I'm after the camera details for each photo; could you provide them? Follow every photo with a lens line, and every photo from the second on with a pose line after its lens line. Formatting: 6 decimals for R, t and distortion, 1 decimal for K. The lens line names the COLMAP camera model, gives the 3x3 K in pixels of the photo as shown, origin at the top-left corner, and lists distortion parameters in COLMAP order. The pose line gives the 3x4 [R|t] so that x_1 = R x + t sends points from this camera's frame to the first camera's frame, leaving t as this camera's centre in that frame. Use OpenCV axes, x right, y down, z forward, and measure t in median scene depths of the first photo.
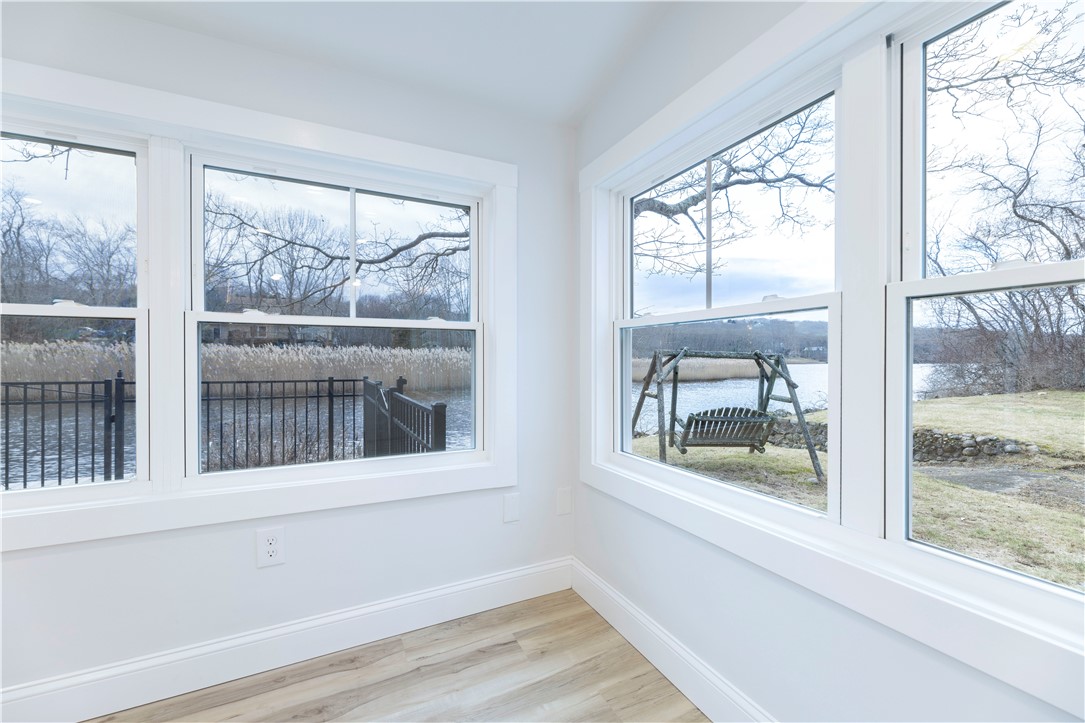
lens RADIAL K [[437.0, 0, 545.2], [0, 437.0, 361.1], [0, 0, 1]] dist [-0.000422, -0.000409]
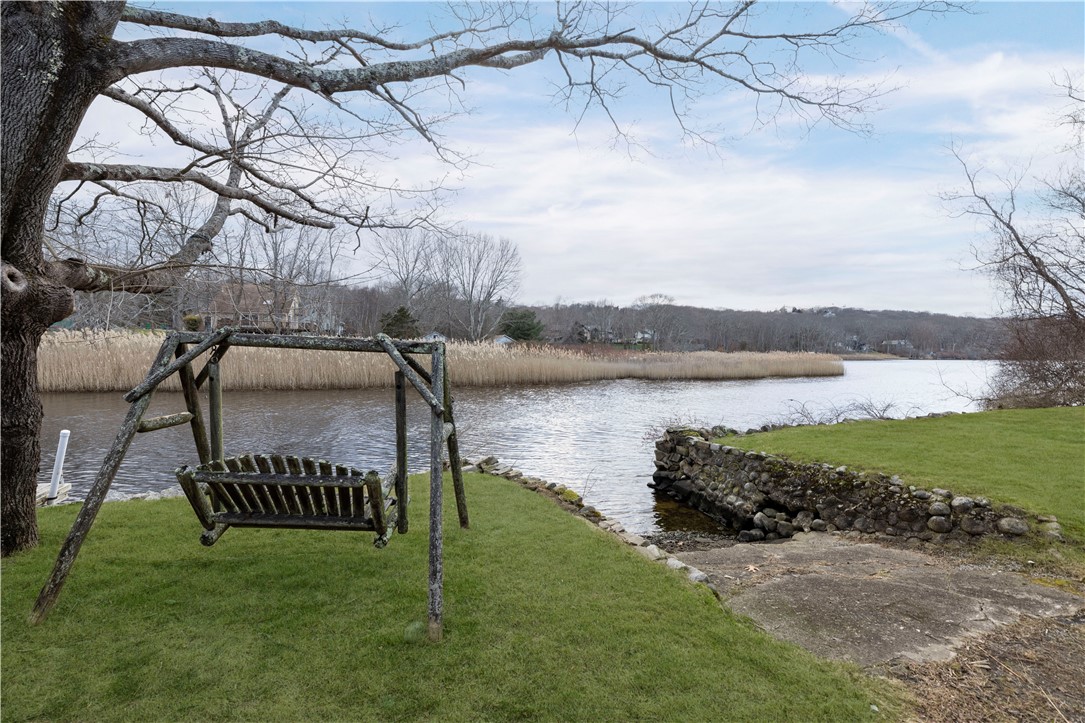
lens RADIAL K [[481.3, 0, 539.8], [0, 481.3, 355.2], [0, 0, 1]] dist [-0.004839, 0.000267]
pose [[0.996274, 0.009615, -0.085706, 0.490772], [-0.009317, 0.999949, 0.003876, -0.002355], [0.085739, -0.003063, 0.996313, 0.335077]]
